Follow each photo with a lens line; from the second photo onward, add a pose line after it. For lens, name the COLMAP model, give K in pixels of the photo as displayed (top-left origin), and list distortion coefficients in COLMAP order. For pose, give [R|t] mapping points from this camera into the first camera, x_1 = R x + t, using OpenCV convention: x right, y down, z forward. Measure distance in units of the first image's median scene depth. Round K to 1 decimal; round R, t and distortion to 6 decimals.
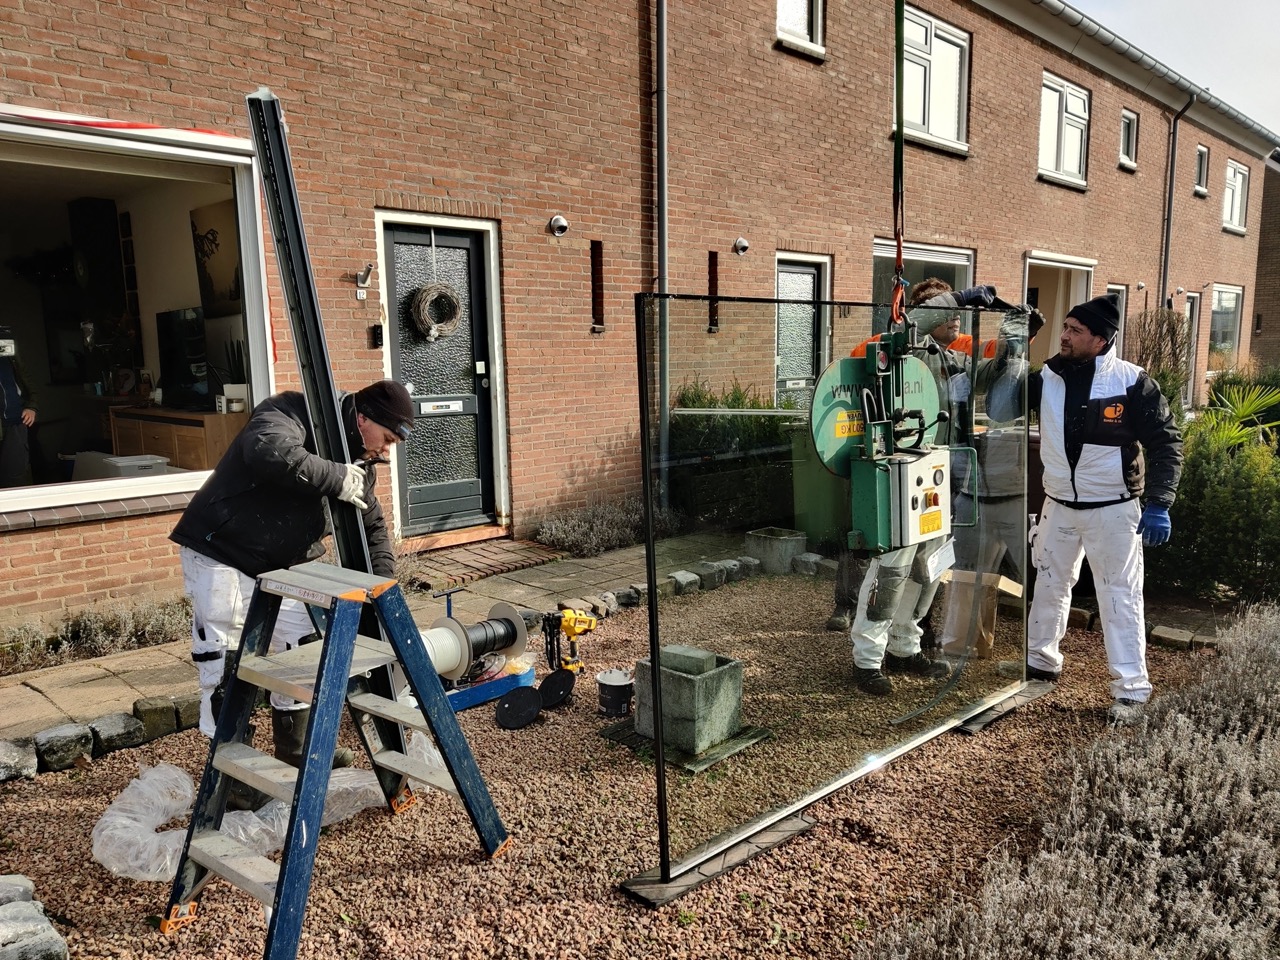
lens RADIAL K [[938.9, 0, 642.7], [0, 938.9, 499.4], [0, 0, 1]] dist [-0.015214, 0.000295]
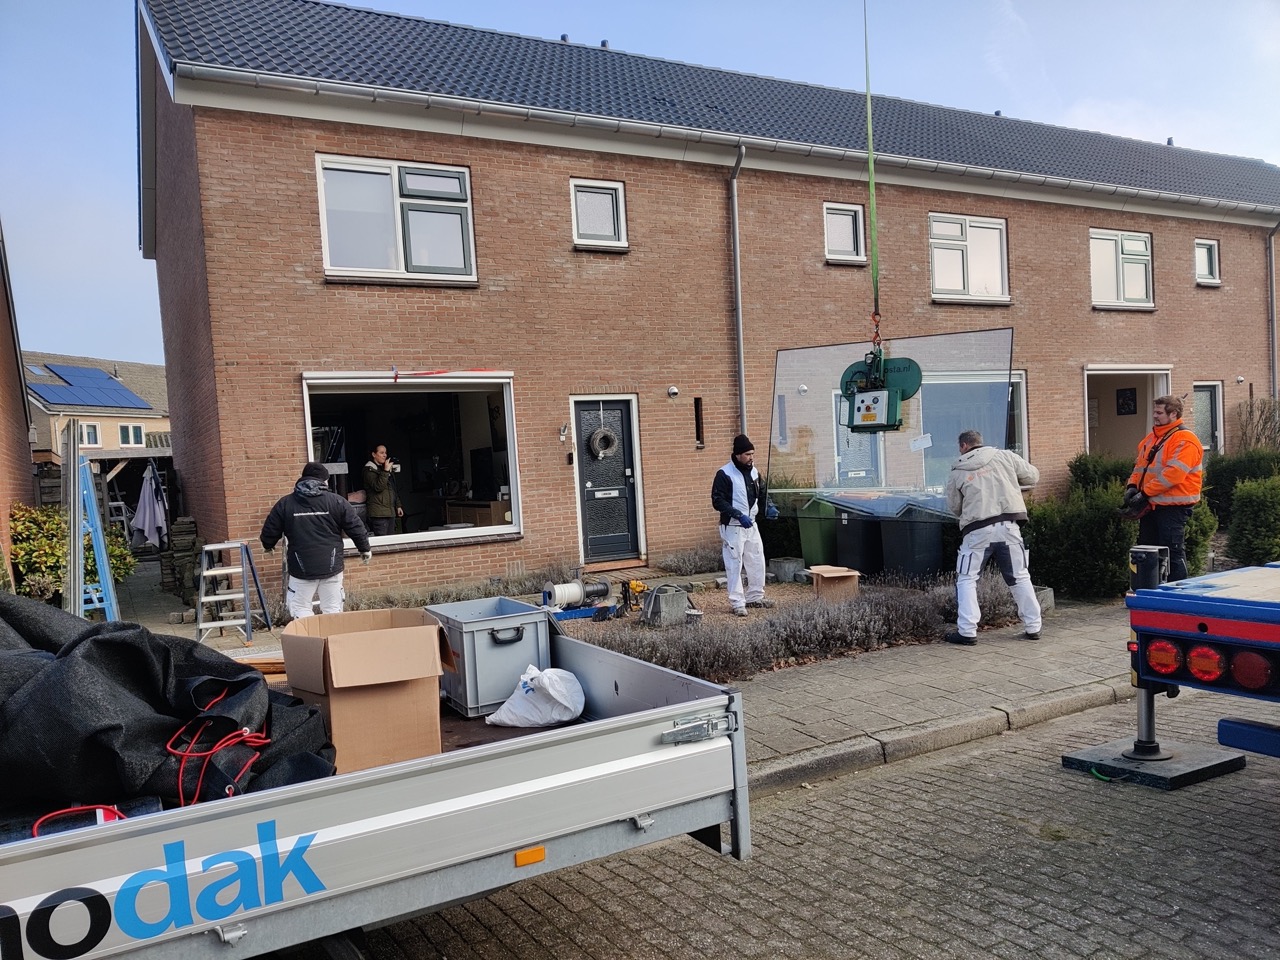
lens RADIAL K [[938.9, 0, 642.7], [0, 938.9, 499.4], [0, 0, 1]] dist [-0.015214, 0.000295]
pose [[0.953789, -0.030787, -0.298895, 0.351154], [-0.001915, 0.994094, -0.108507, 0.097478], [0.300470, 0.104066, 0.948097, -0.637386]]
